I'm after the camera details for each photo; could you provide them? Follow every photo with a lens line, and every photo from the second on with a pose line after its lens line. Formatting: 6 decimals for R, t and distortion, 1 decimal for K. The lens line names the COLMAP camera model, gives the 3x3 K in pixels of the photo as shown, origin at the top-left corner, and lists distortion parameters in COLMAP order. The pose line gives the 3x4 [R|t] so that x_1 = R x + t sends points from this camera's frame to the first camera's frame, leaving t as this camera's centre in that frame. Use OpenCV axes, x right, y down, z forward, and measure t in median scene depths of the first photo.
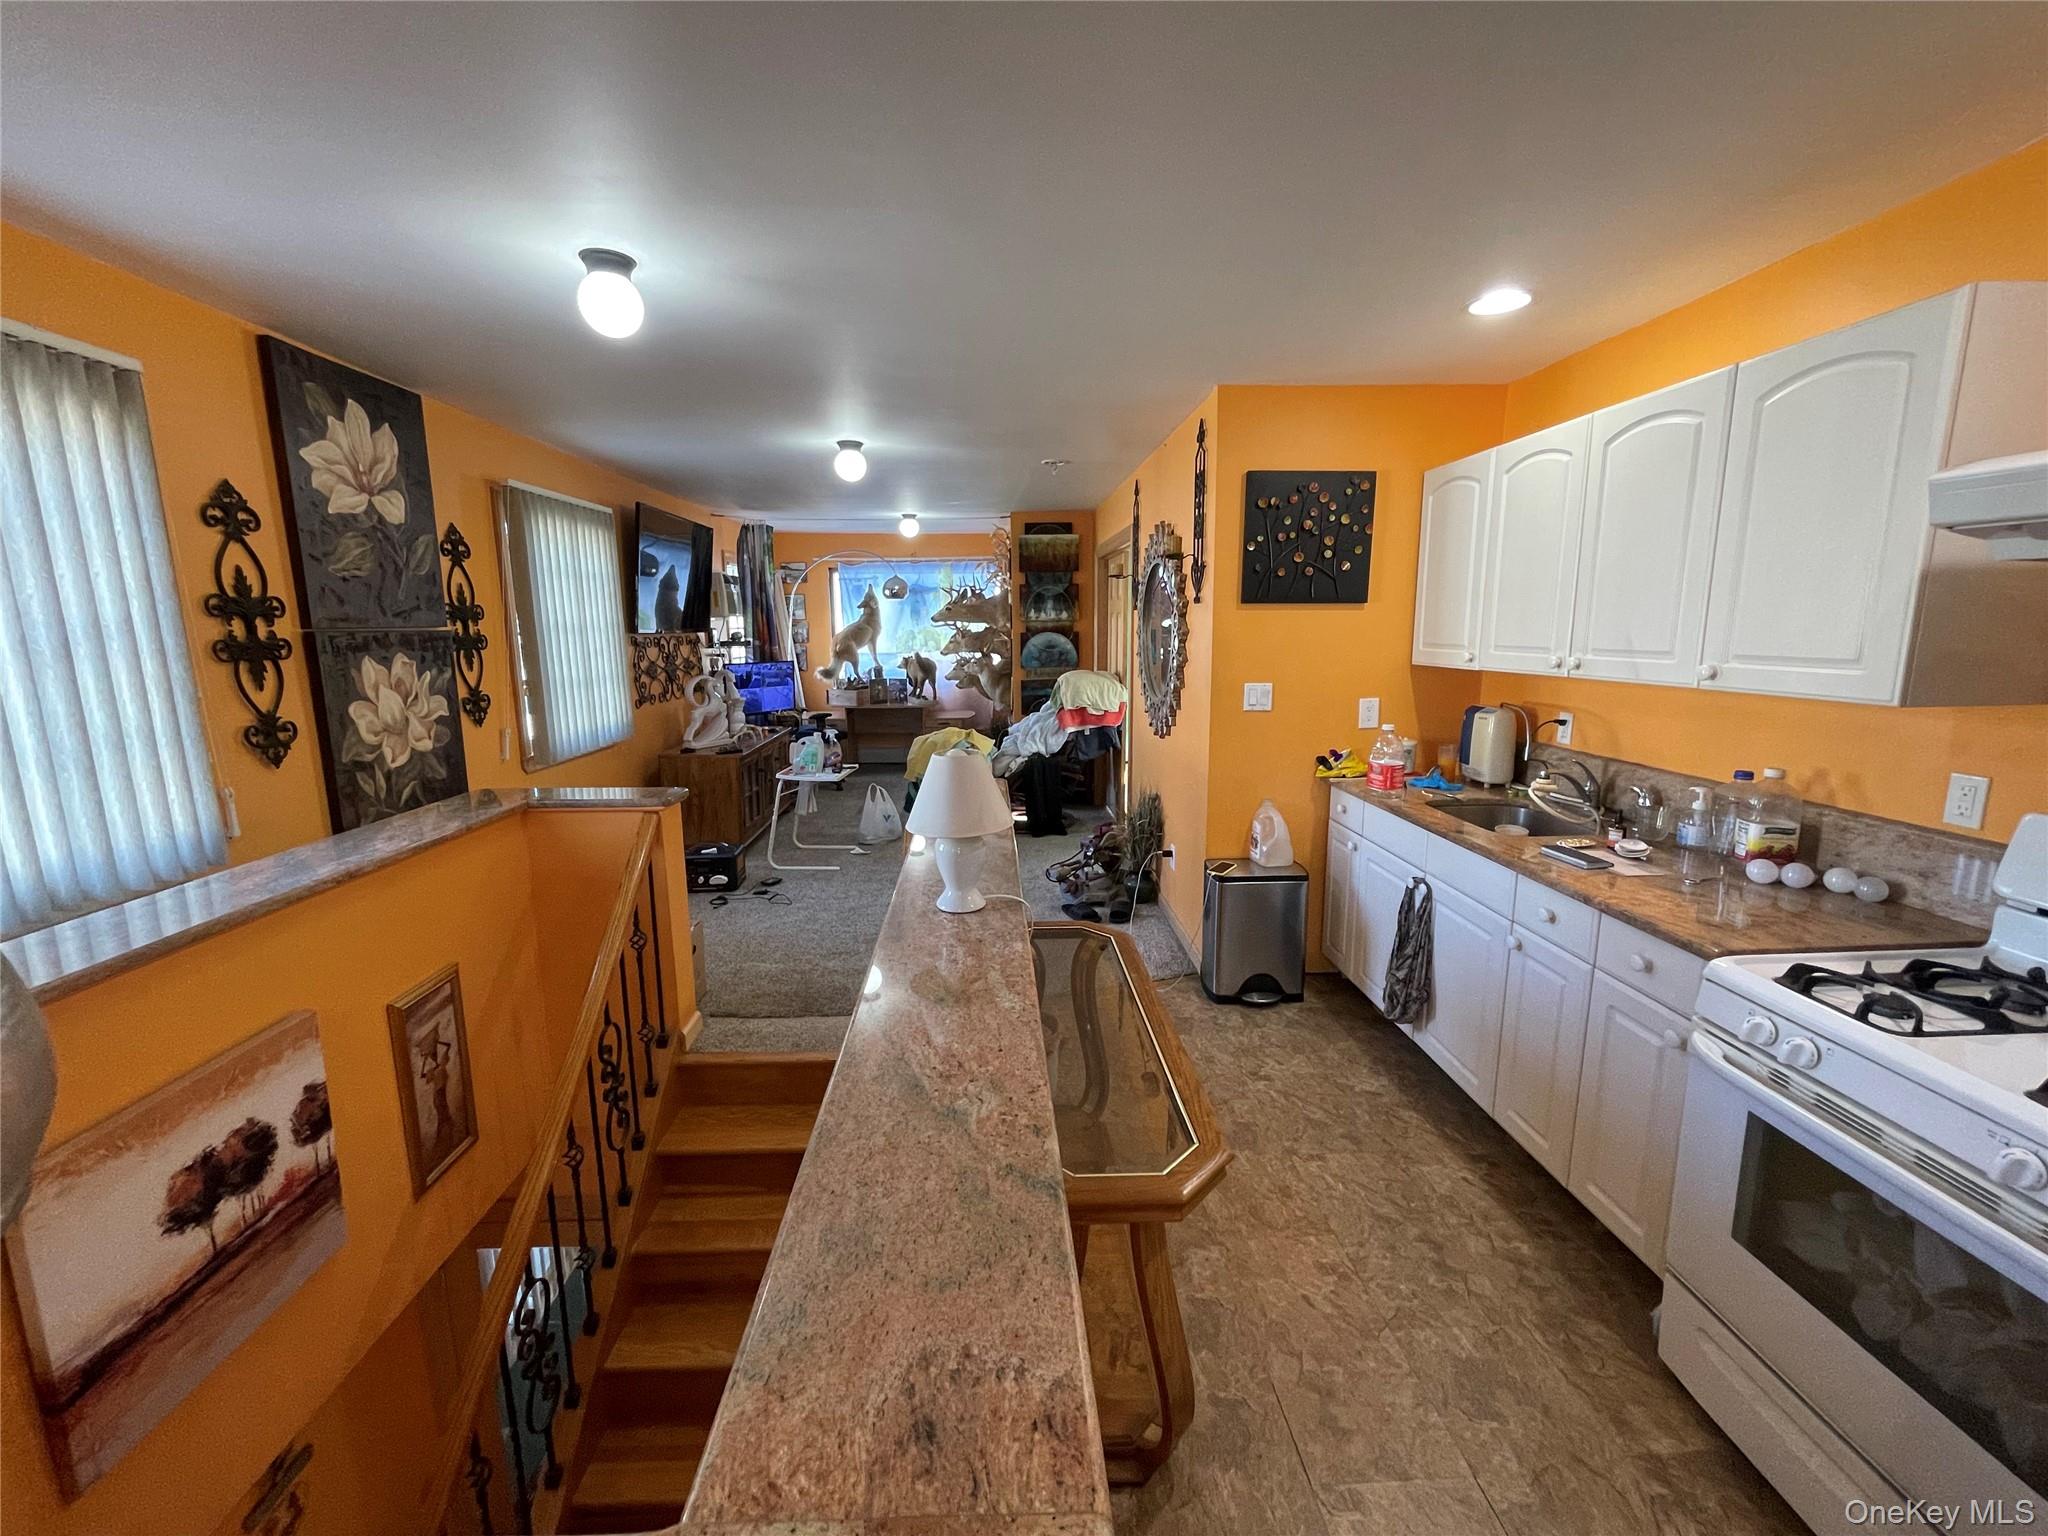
lens RADIAL K [[823.5, 0, 1021.6], [0, 823.5, 770.2], [0, 0, 1]] dist [-0.002589, -0.000560]
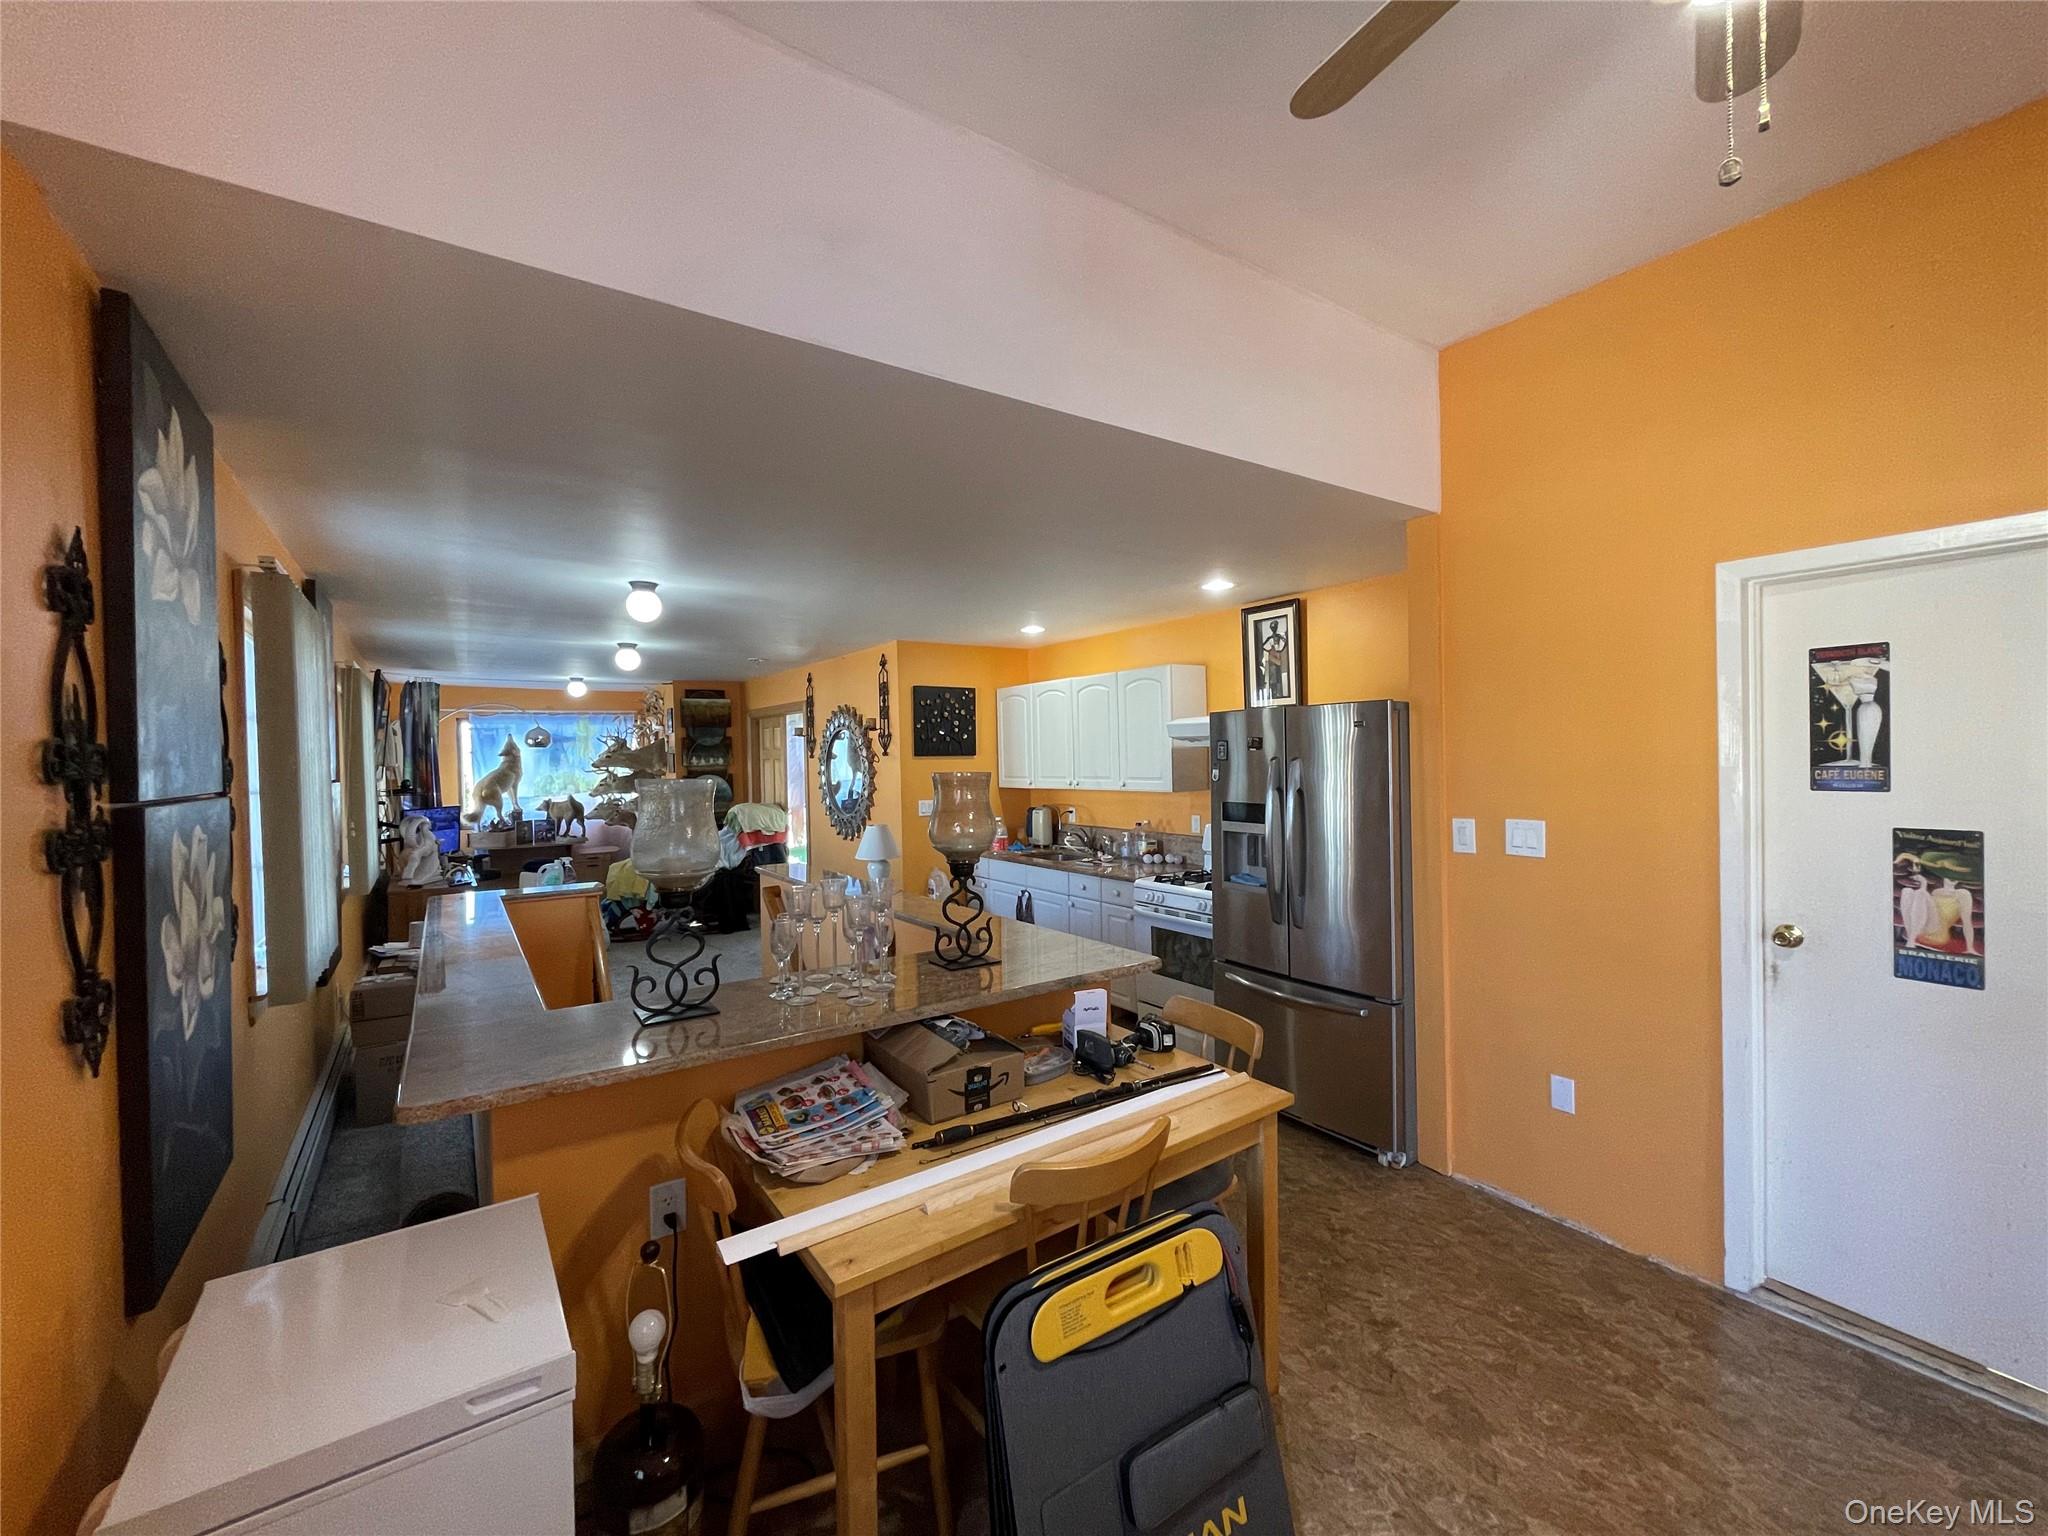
lens RADIAL K [[823.5, 0, 1021.6], [0, 823.5, 770.2], [0, 0, 1]] dist [-0.002589, -0.000560]
pose [[0.840275, -0.017117, 0.541891, -0.254341], [0.106933, 0.985100, -0.134696, 0.046515], [-0.531511, 0.171128, 0.829585, -0.301432]]
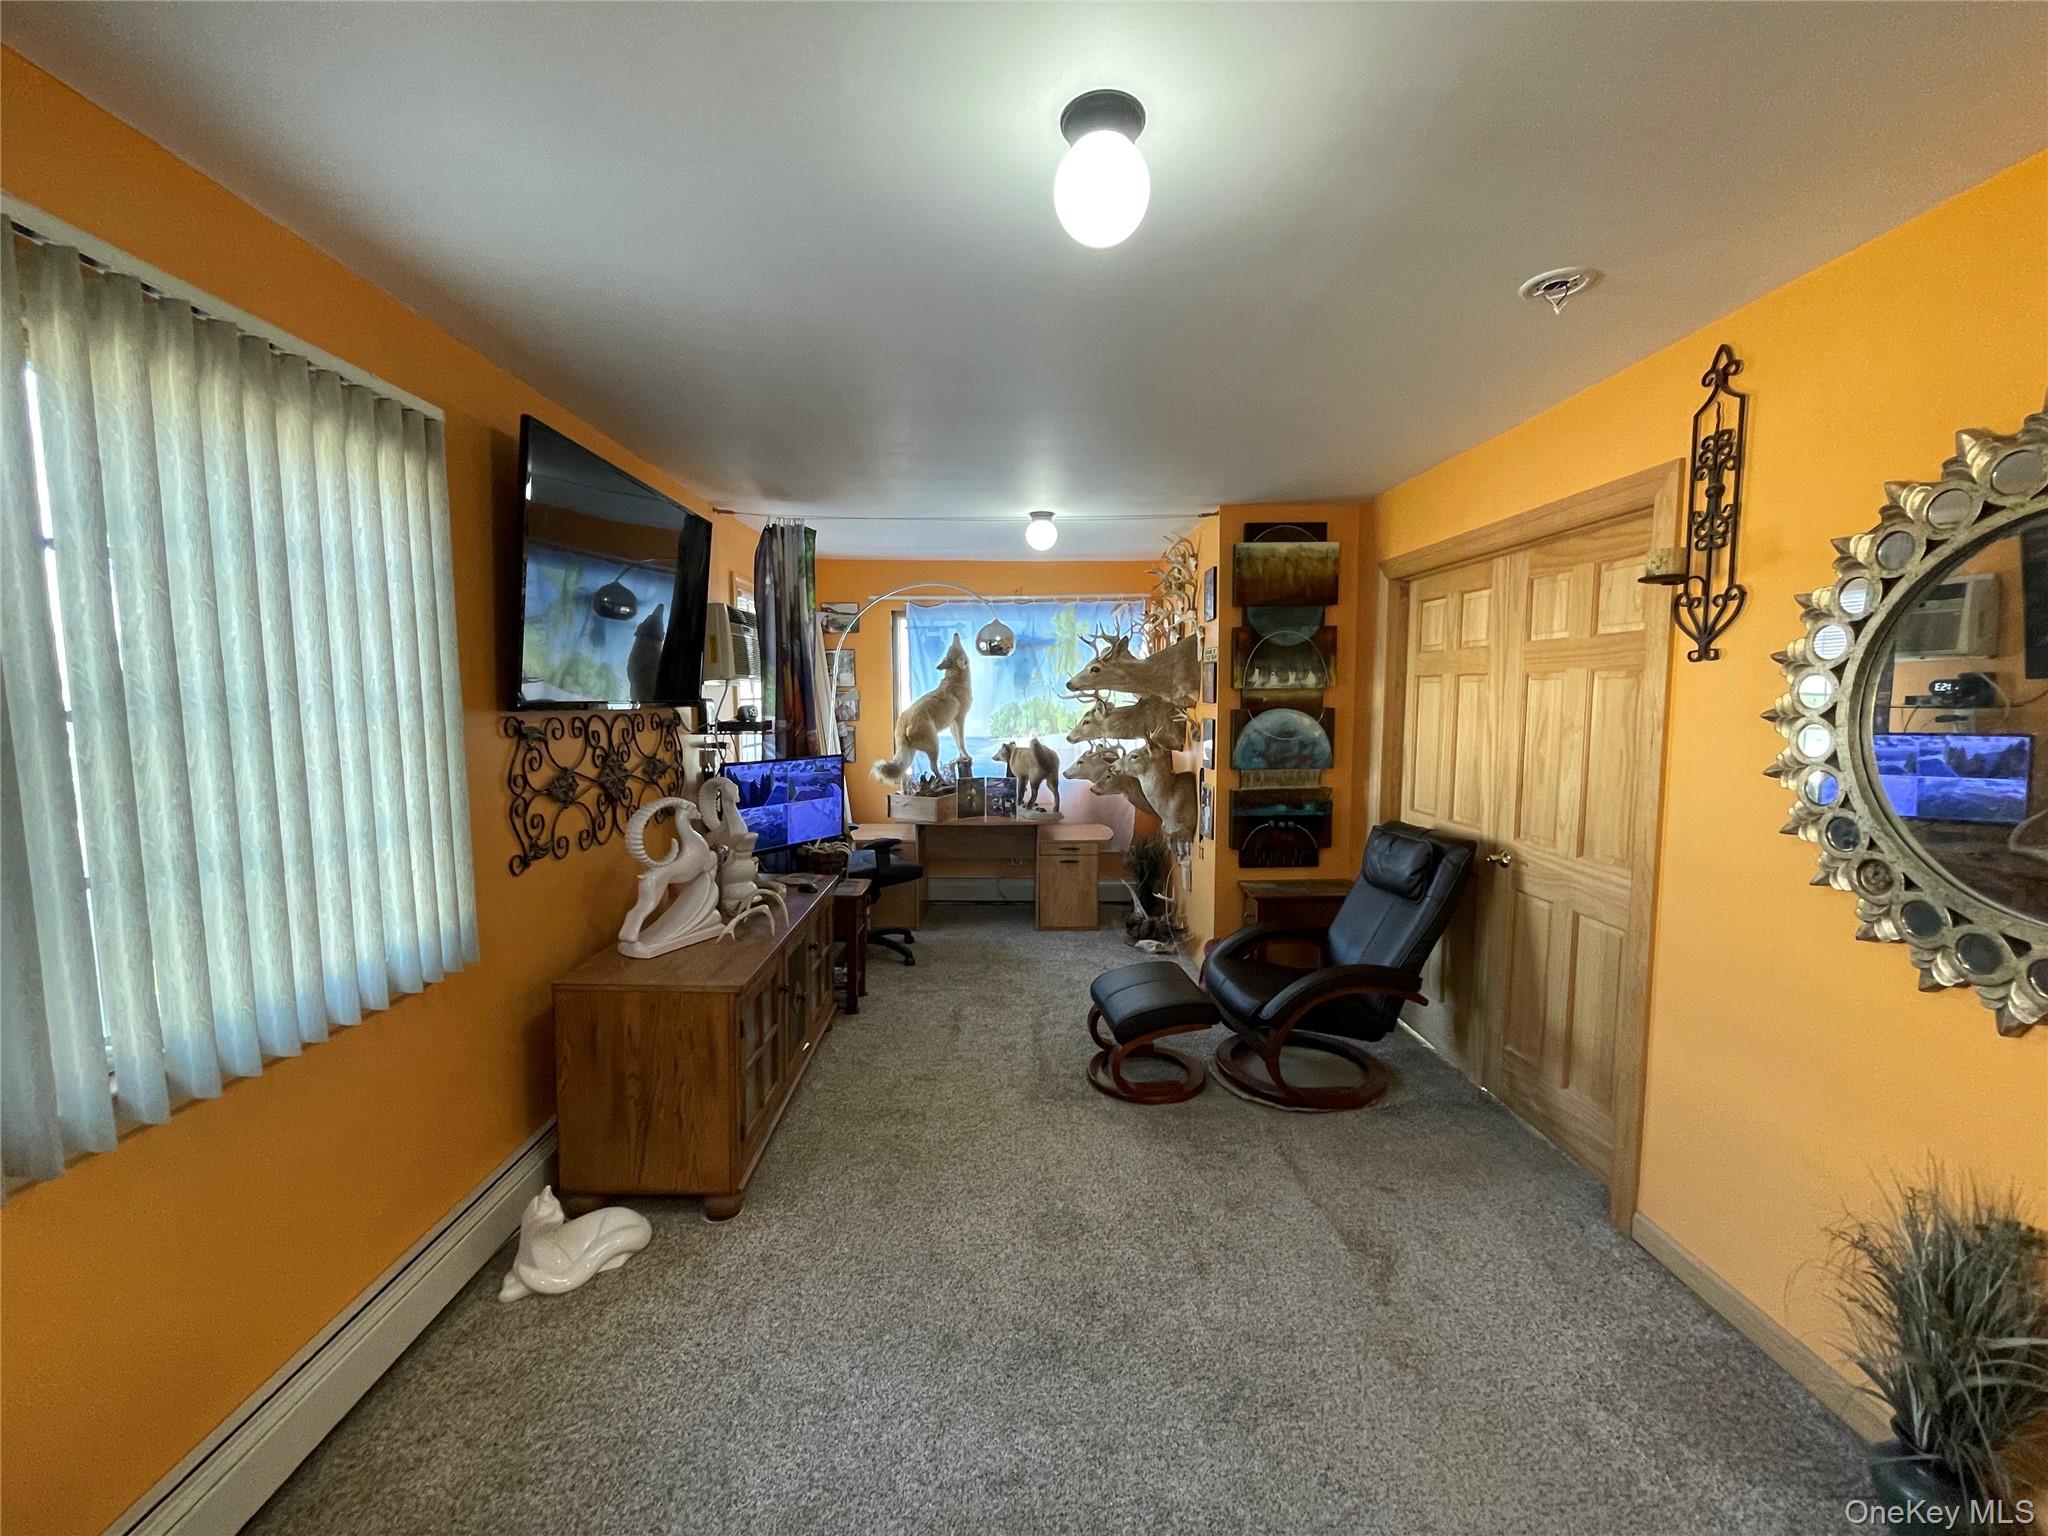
lens RADIAL K [[823.5, 0, 1021.6], [0, 823.5, 770.2], [0, 0, 1]] dist [-0.002589, -0.000560]
pose [[0.999688, 0.006819, -0.024022, -0.142839], [-0.008834, 0.996358, -0.084807, -0.077039], [0.023356, 0.084993, 0.996108, 0.440984]]
